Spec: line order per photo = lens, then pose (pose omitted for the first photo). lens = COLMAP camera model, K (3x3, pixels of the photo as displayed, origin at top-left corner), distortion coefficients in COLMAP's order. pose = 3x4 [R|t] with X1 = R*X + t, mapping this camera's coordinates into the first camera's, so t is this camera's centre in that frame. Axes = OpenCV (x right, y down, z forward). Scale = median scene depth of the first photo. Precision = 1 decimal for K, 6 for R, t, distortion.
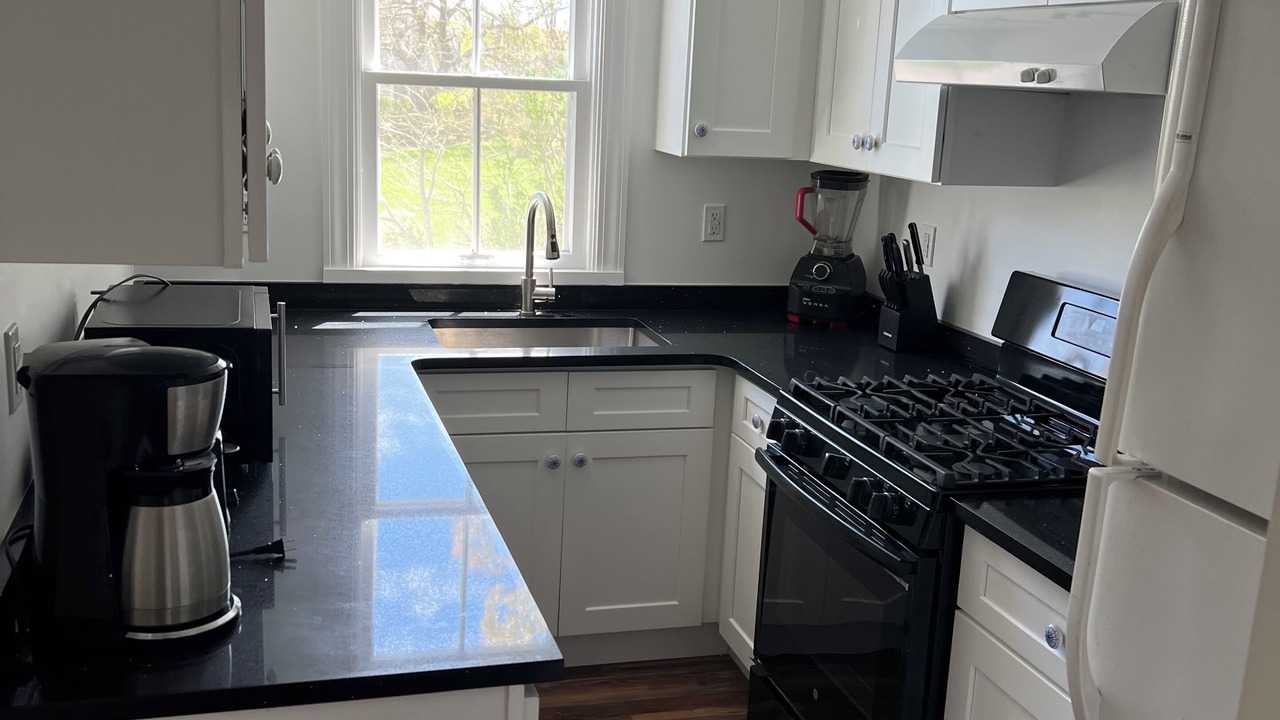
lens RADIAL K [[1258.4, 0, 643.7], [0, 1258.4, 342.9], [0, 0, 1]] dist [0.156540, -0.525558]
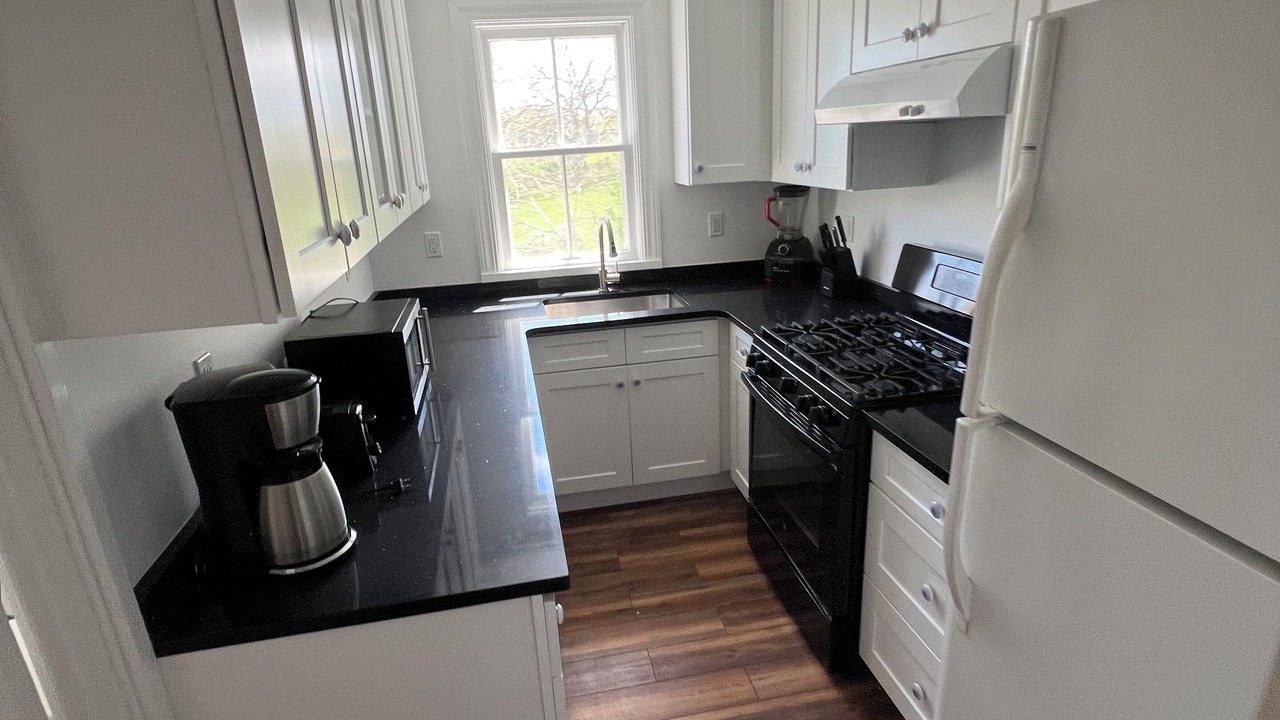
lens RADIAL K [[682.2, 0, 637.3], [0, 682.2, 351.1], [0, 0, 1]] dist [-0.003468, -0.000702]
pose [[0.991607, -0.068561, -0.109609, 0.049793], [0.078663, 0.992770, 0.090663, -0.025709], [0.102601, -0.098524, 0.989831, 0.132559]]
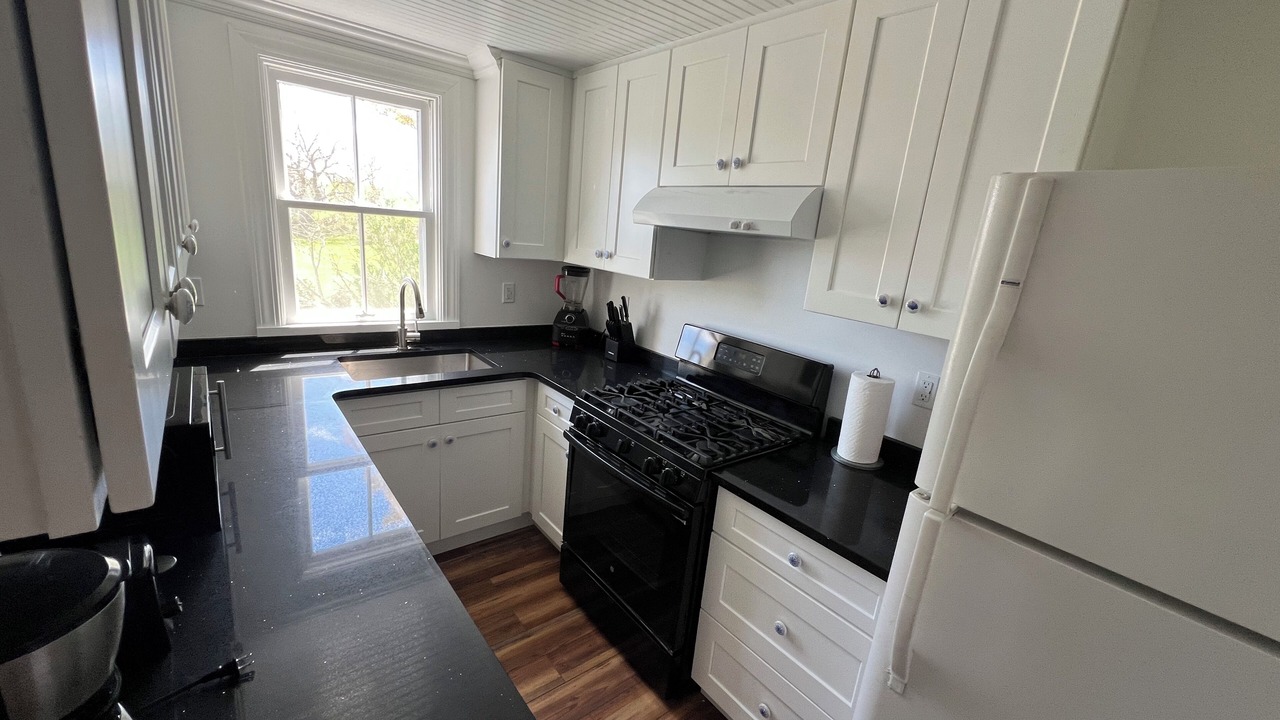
lens RADIAL K [[511.6, 0, 646.3], [0, 511.6, 358.5], [0, 0, 1]] dist [-0.002625, -0.000334]
pose [[0.919580, -0.056541, 0.388813, -0.068111], [0.031223, 0.996978, 0.071135, -0.056287], [-0.391660, -0.053275, 0.918566, 0.273258]]
